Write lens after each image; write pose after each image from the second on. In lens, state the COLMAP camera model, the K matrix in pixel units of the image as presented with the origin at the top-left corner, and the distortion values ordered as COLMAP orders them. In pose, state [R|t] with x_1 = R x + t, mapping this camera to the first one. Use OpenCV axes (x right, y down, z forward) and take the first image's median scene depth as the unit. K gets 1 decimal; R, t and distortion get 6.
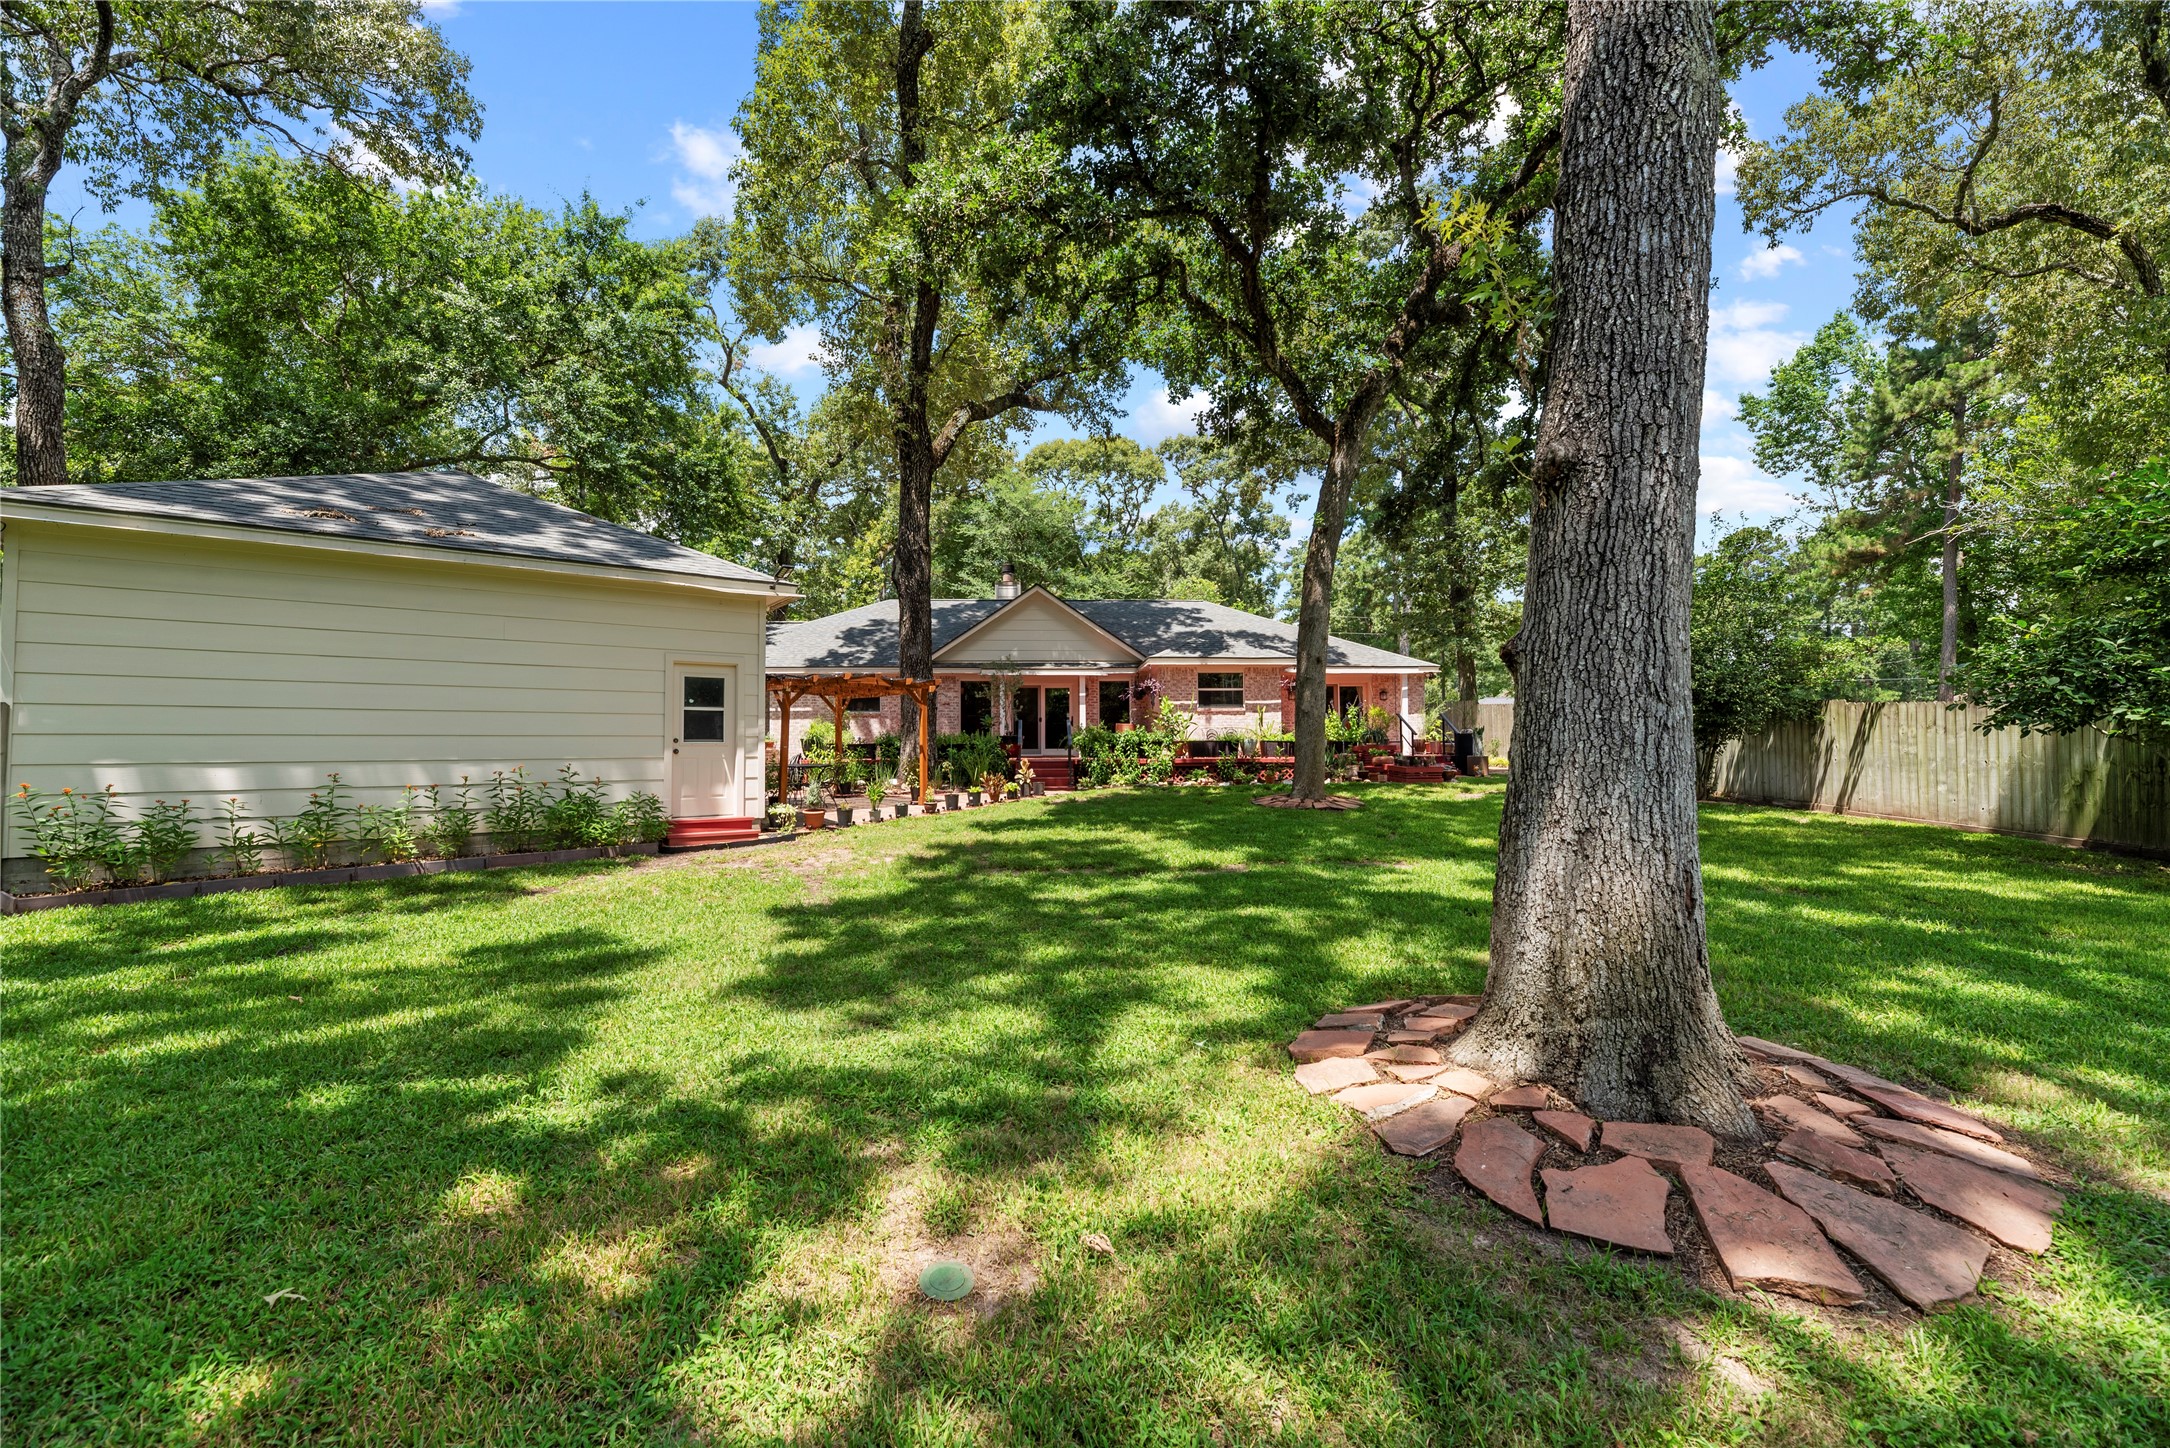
lens RADIAL K [[871.0, 0, 1082.9], [0, 871.0, 719.9], [0, 0, 1]] dist [-0.001652, -0.000072]
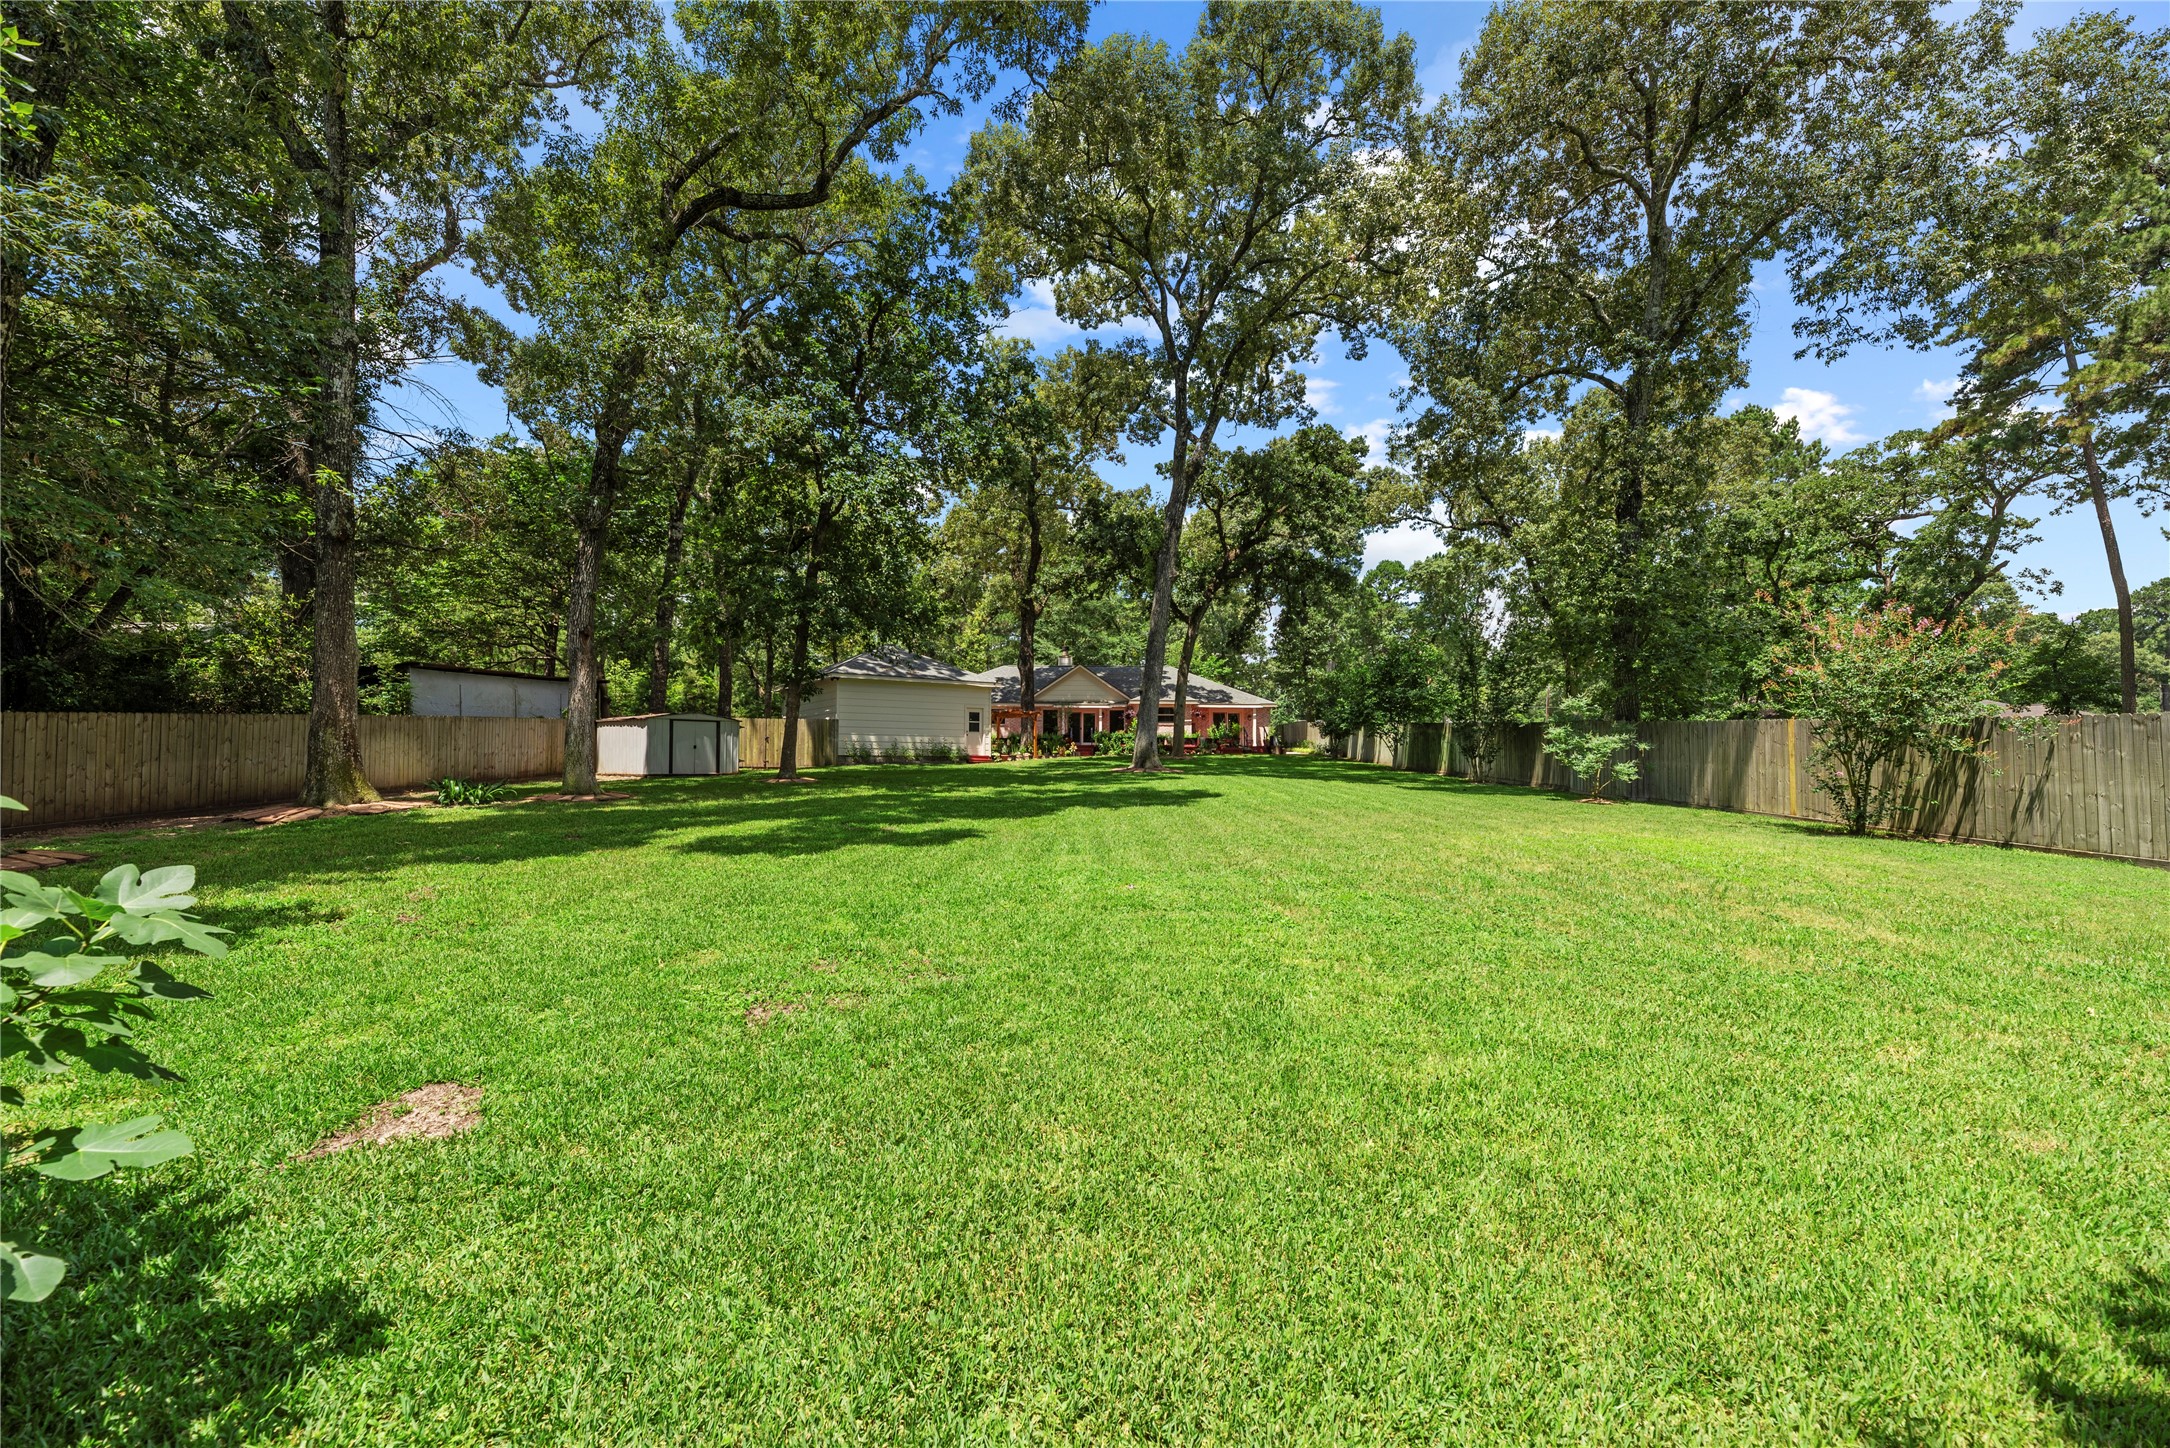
lens RADIAL K [[871.0, 0, 1085.6], [0, 871.0, 729.2], [0, 0, 1]] dist [-0.001652, -0.000072]
pose [[0.998405, 0.010073, -0.055551, 0.089409], [-0.010400, 0.999930, -0.005610, 0.015601], [0.055491, 0.006179, 0.998440, -1.238726]]
